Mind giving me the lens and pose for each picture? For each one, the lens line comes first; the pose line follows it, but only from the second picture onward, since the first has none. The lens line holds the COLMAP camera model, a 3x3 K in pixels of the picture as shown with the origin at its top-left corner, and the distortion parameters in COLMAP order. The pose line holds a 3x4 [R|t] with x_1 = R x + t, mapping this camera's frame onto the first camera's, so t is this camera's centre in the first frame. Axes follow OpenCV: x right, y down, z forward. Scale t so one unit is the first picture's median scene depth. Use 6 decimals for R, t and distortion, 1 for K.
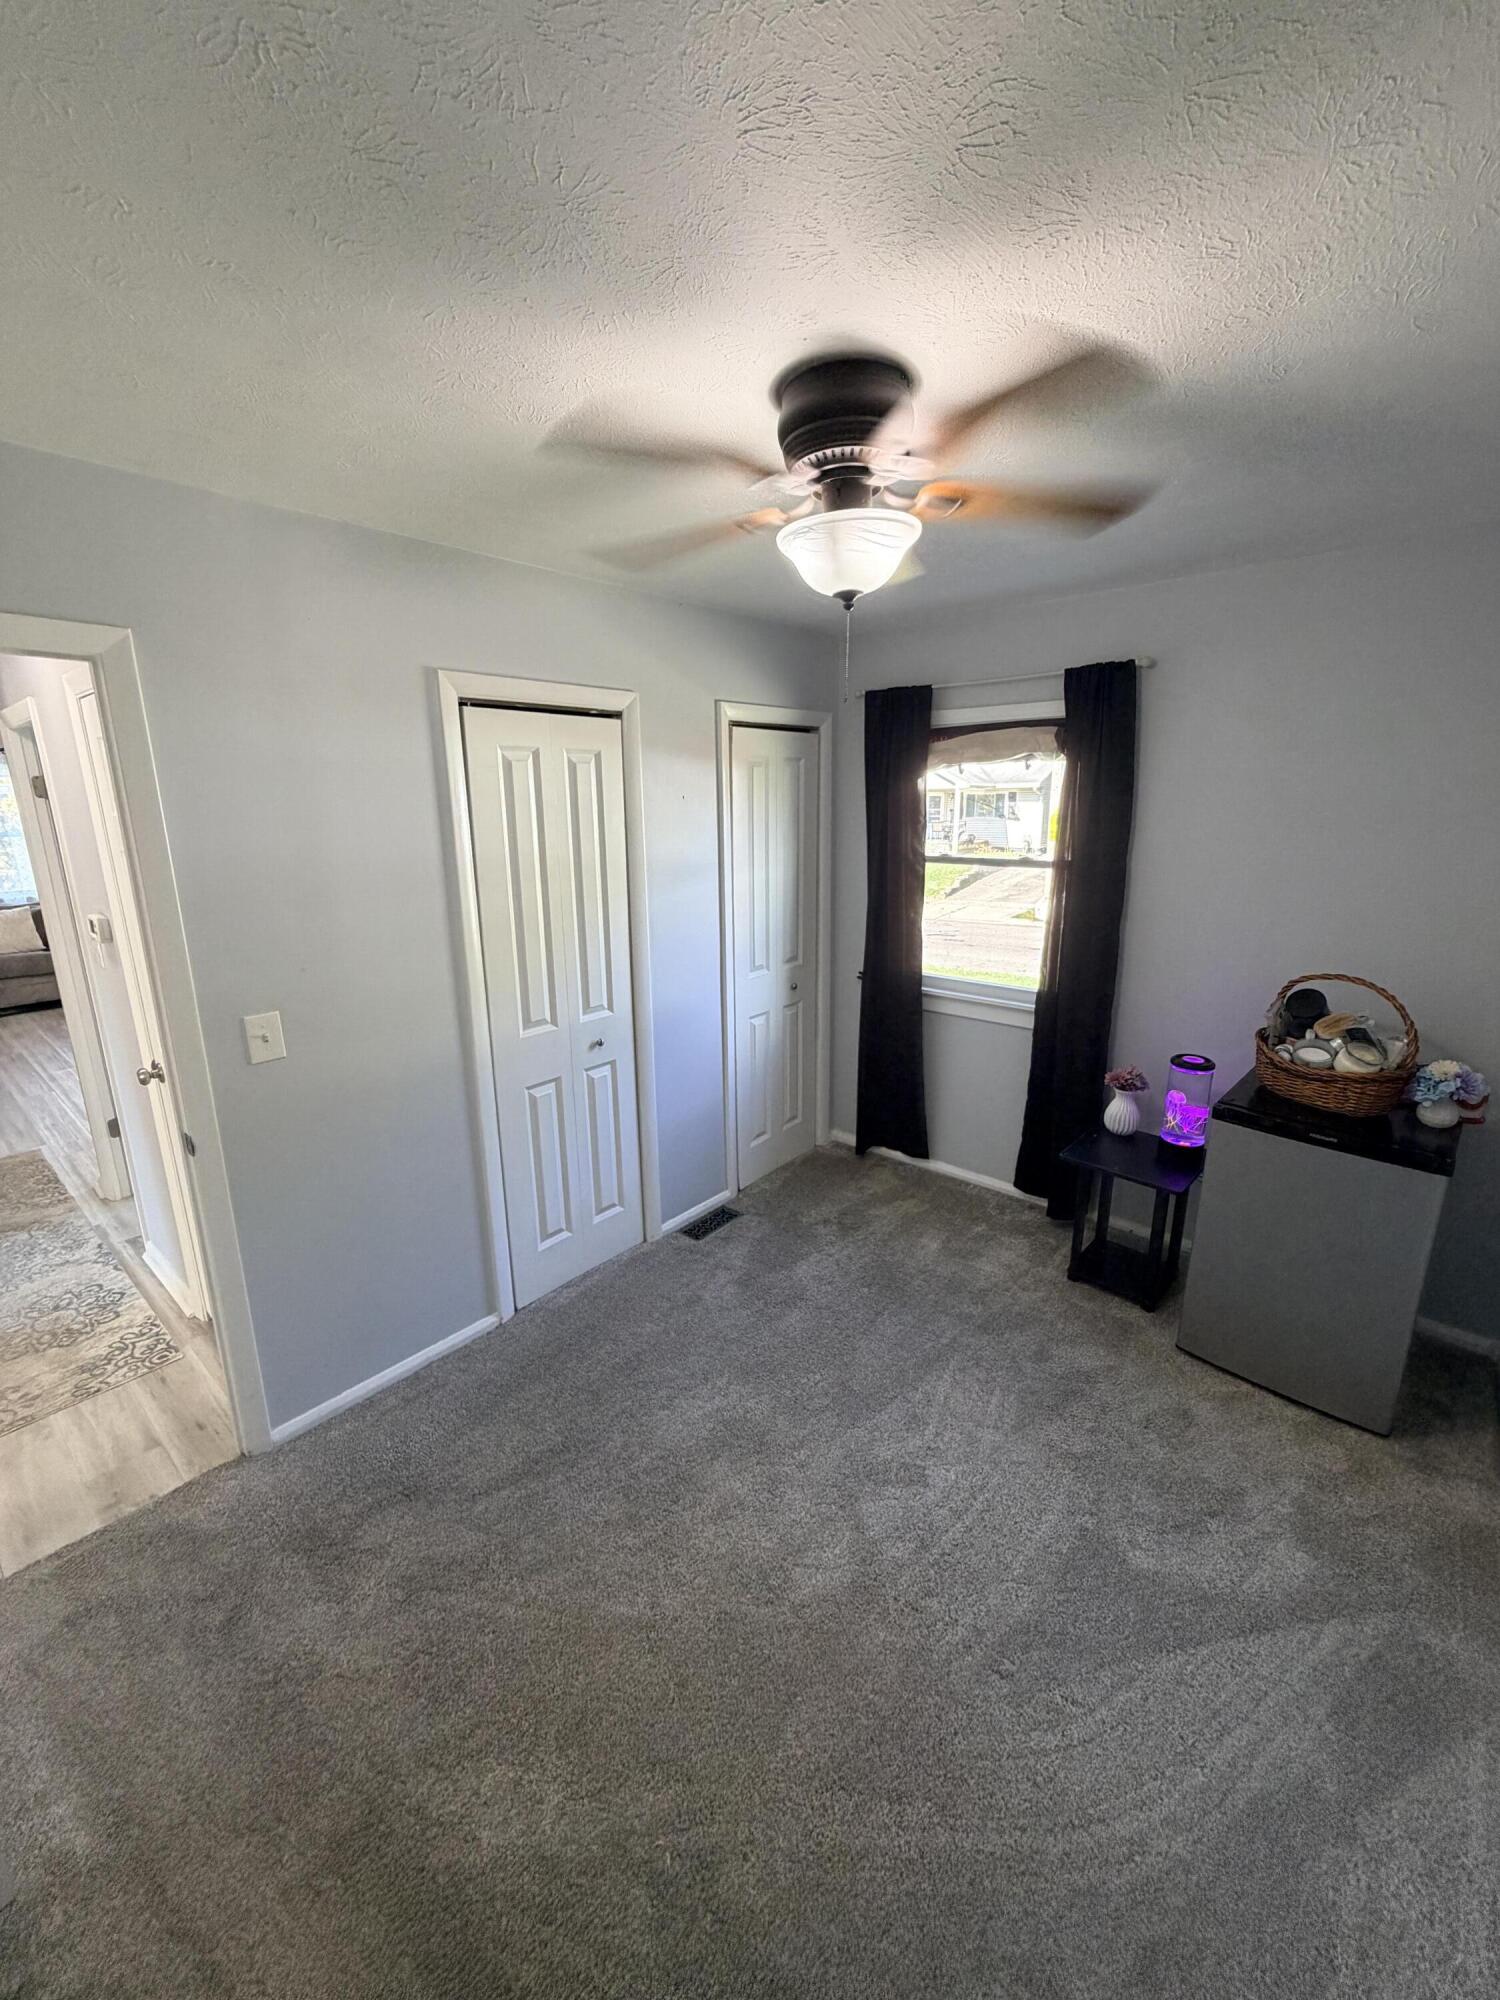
lens RADIAL K [[796.7, 0, 744.1], [0, 796.7, 994.3], [0, 0, 1]] dist [0.001126, -0.000211]
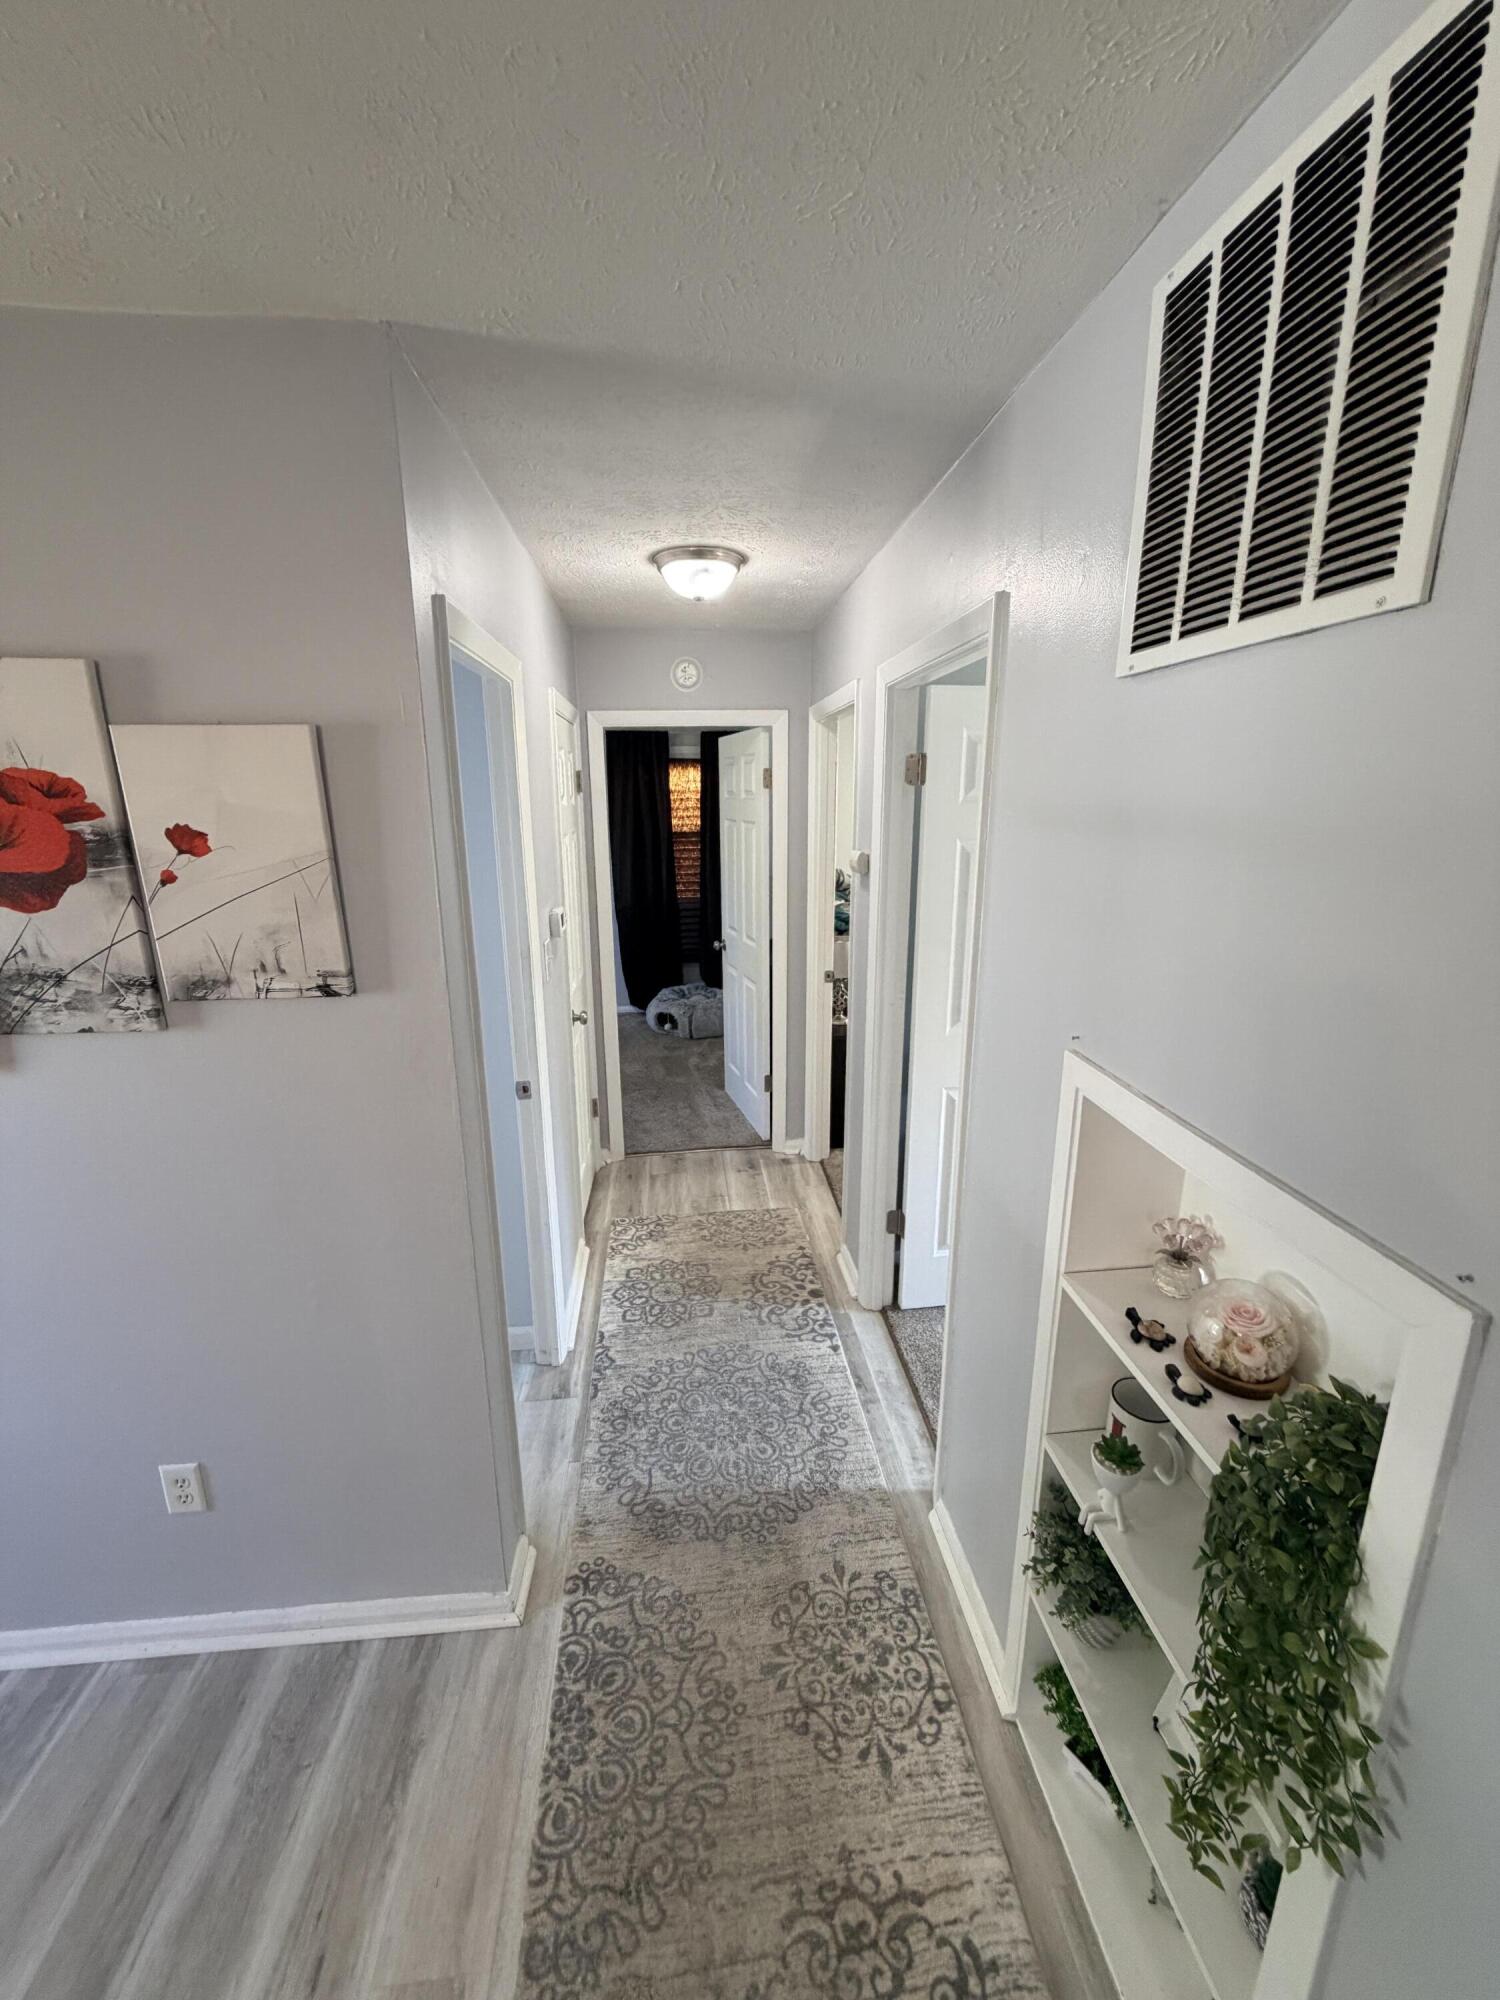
lens RADIAL K [[796.7, 0, 752.7], [0, 796.7, 993.9], [0, 0, 1]] dist [0.001126, -0.000211]
pose [[-0.731316, -0.156511, 0.663839, -1.538512], [0.167819, 0.902098, 0.397562, -0.330023], [-0.661070, 0.402149, -0.633453, 1.396541]]
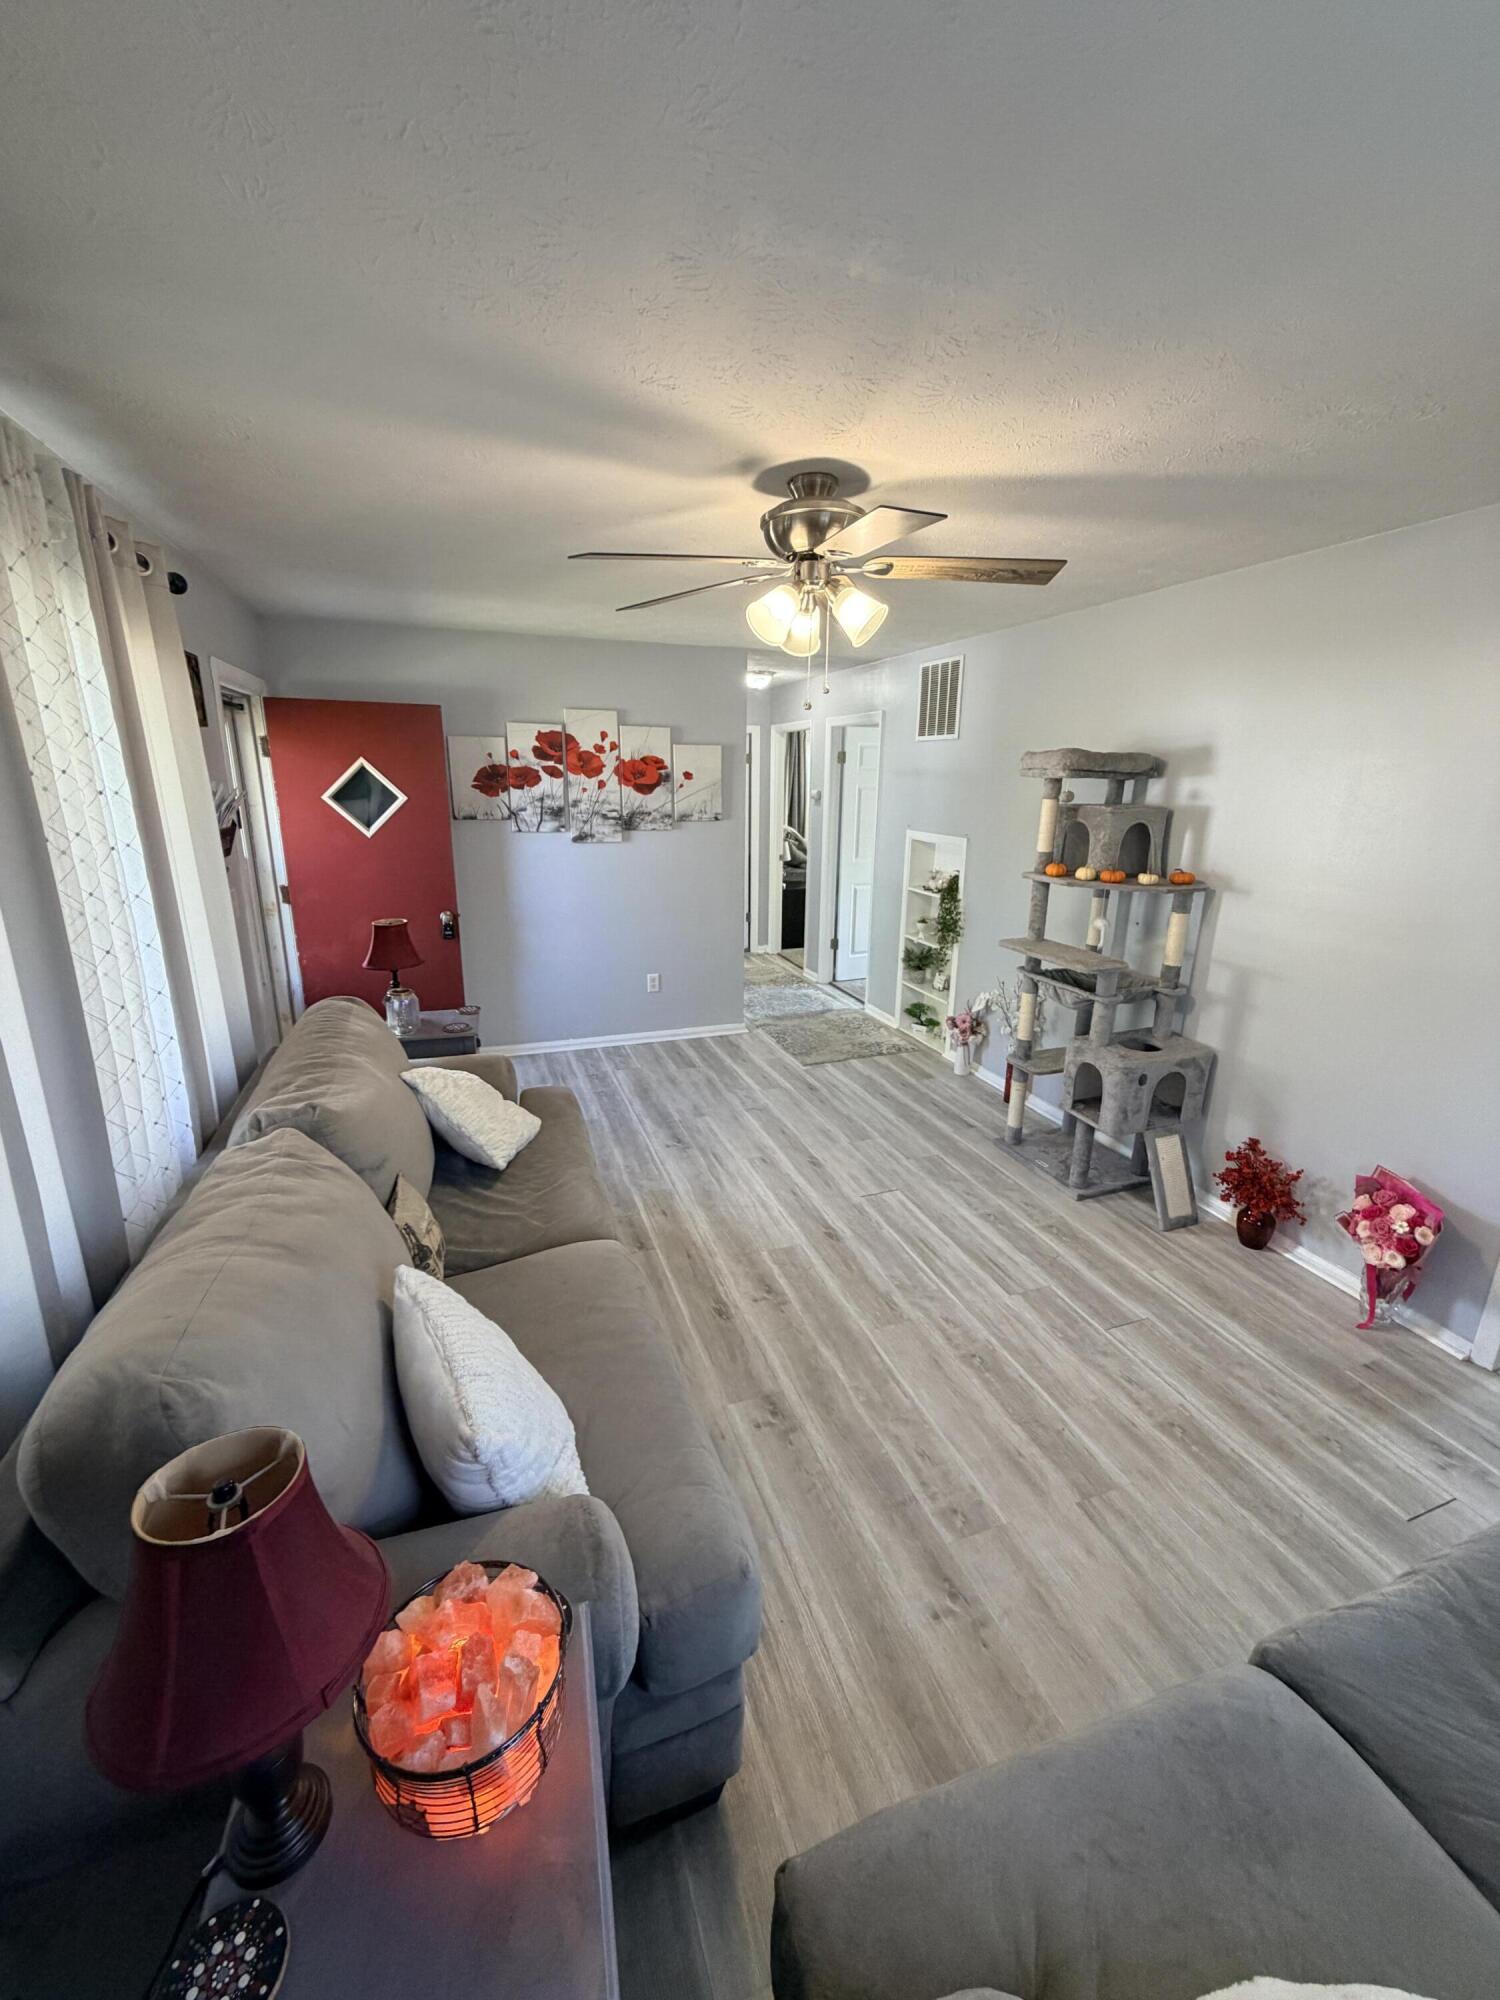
lens RADIAL K [[796.7, 0, 749.9], [0, 796.7, 998.0], [0, 0, 1]] dist [0.001126, -0.000211]
pose [[-0.875226, -0.131263, 0.465564, -1.956697], [0.112546, 0.880801, 0.459916, -0.630588], [-0.470439, 0.454928, -0.756127, 2.721414]]
